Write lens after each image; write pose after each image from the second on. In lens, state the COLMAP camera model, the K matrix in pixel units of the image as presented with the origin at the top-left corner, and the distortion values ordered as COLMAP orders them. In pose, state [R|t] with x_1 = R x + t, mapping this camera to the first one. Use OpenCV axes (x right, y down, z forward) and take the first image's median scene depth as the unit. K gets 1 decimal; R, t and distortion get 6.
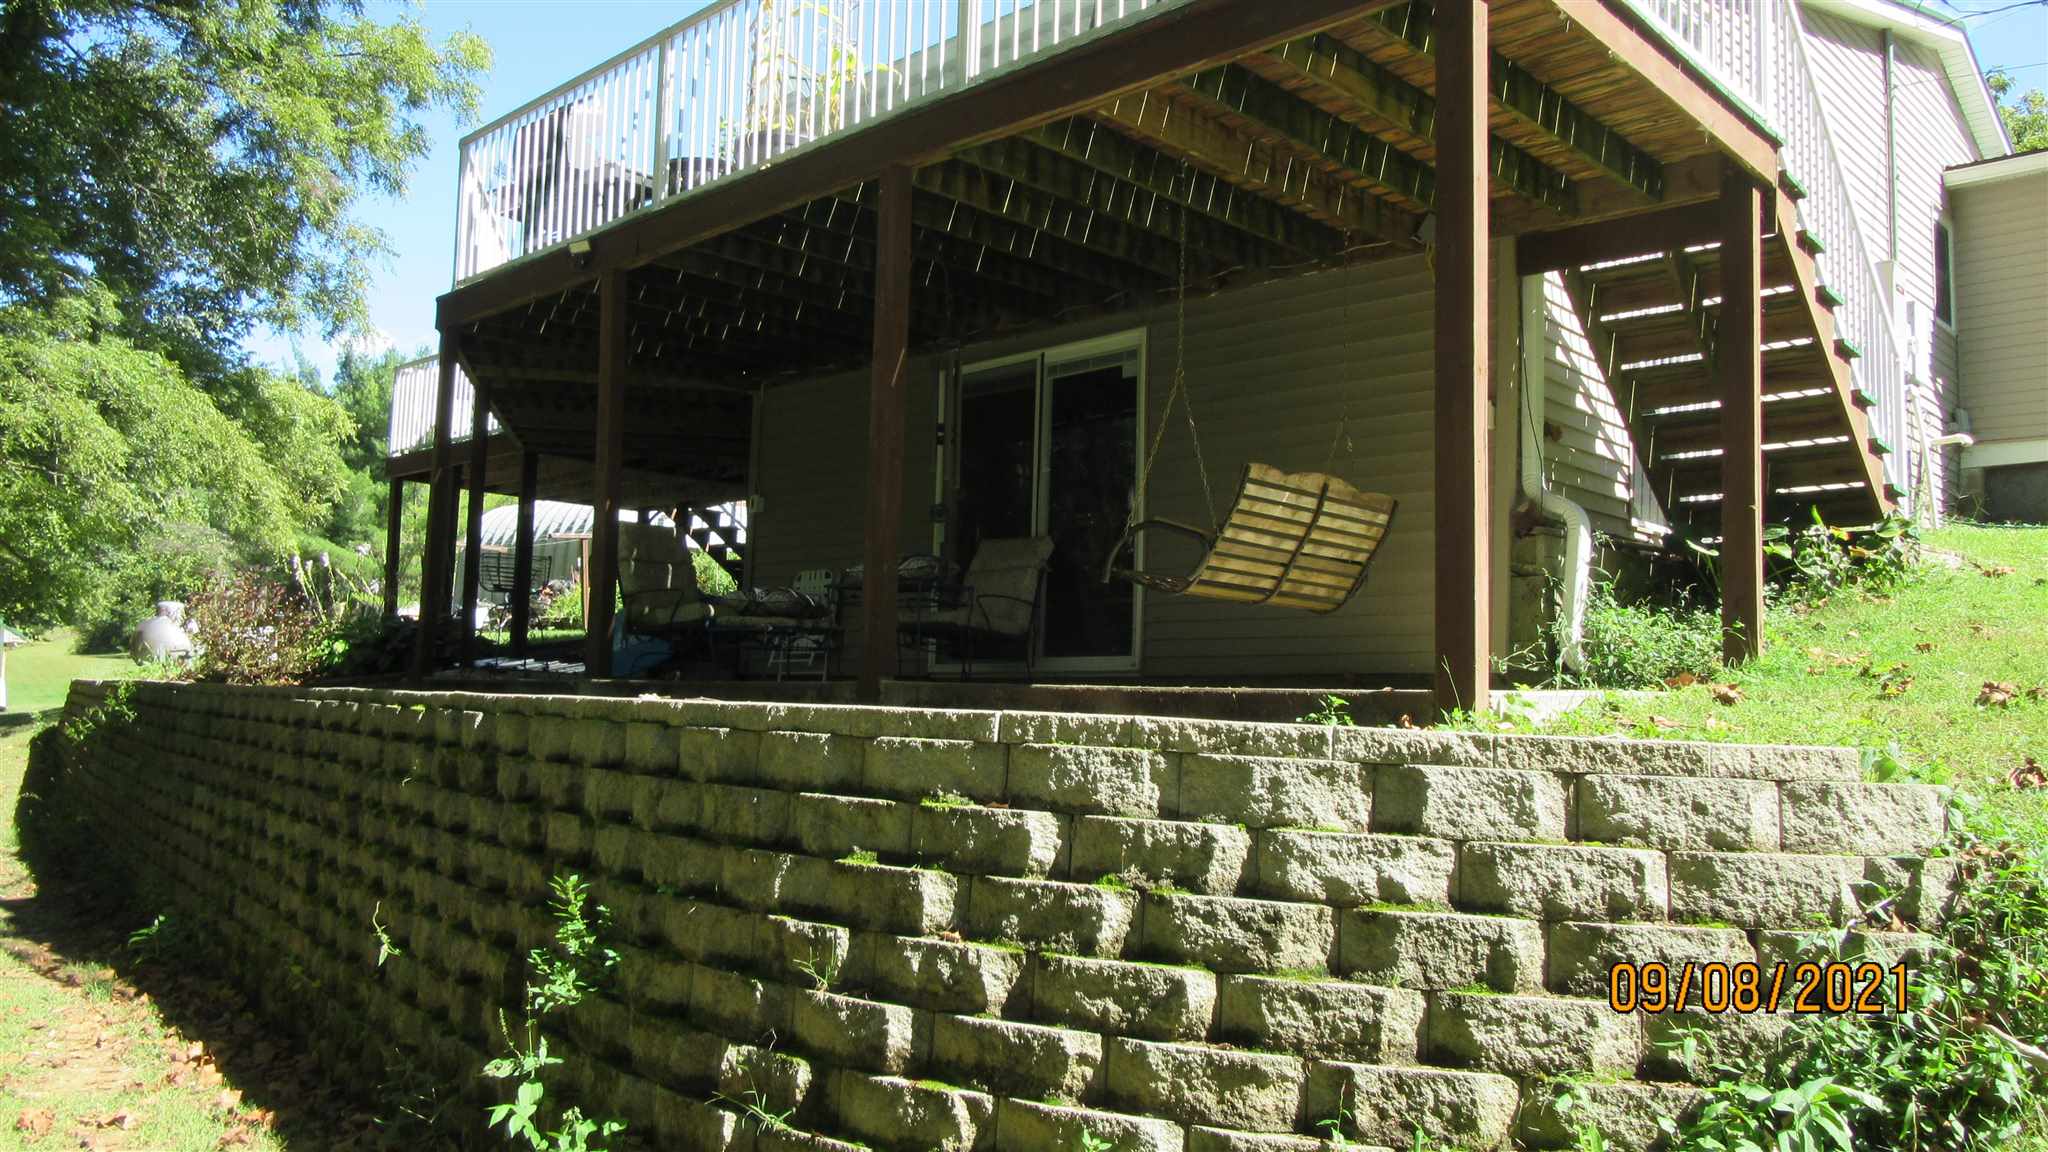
lens RADIAL K [[1563.4, 0, 1024.4], [0, 1563.4, 573.5], [0, 0, 1]] dist [-0.040463, 0.006136]
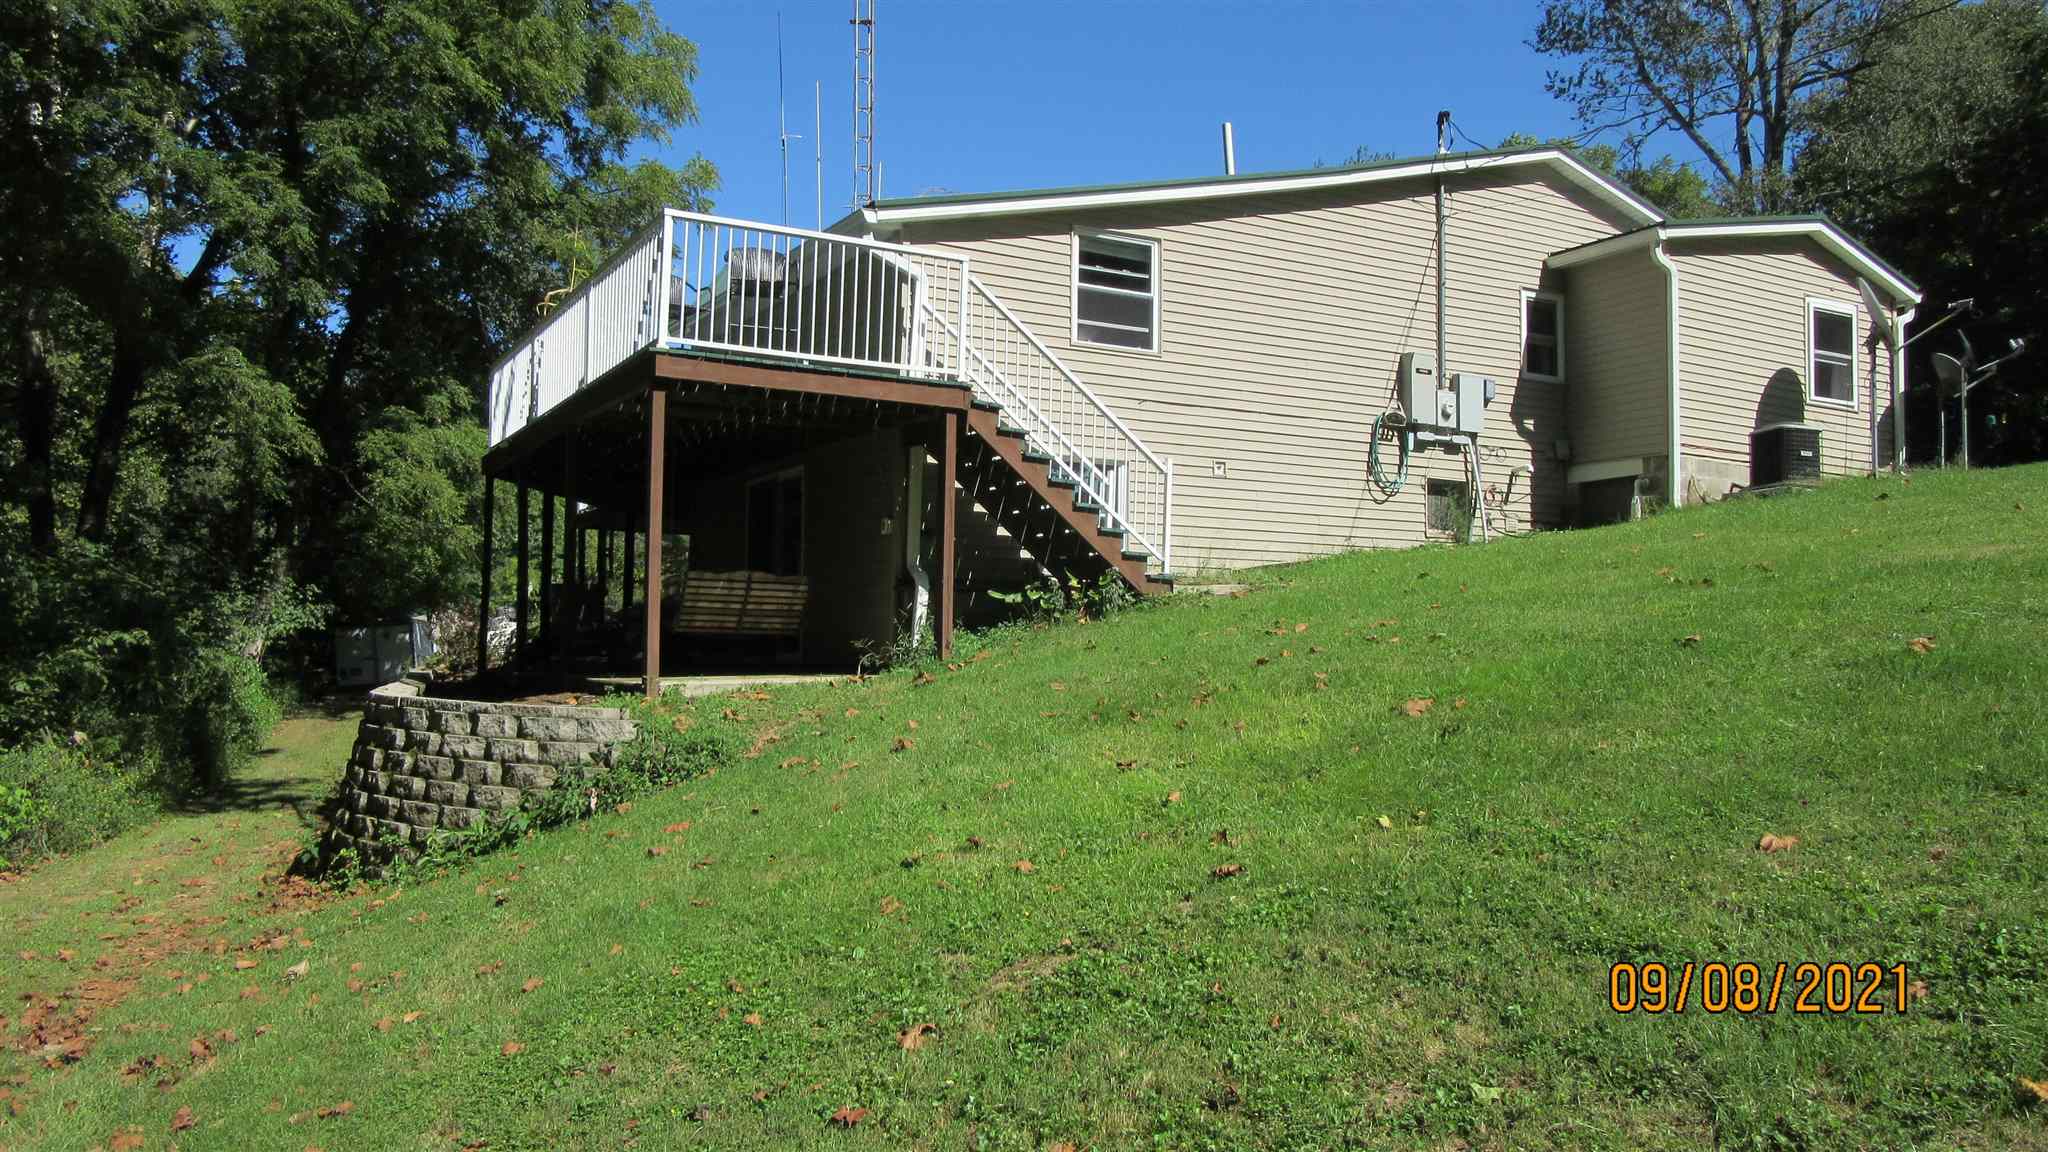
lens RADIAL K [[1563.4, 0, 1024.2], [0, 1563.4, 569.7], [0, 0, 1]] dist [-0.040463, 0.006136]
pose [[0.958758, -0.035891, -0.281948, 2.199299], [0.044564, 0.998708, 0.024406, -0.194763], [0.280708, -0.035965, 0.959119, -1.681223]]
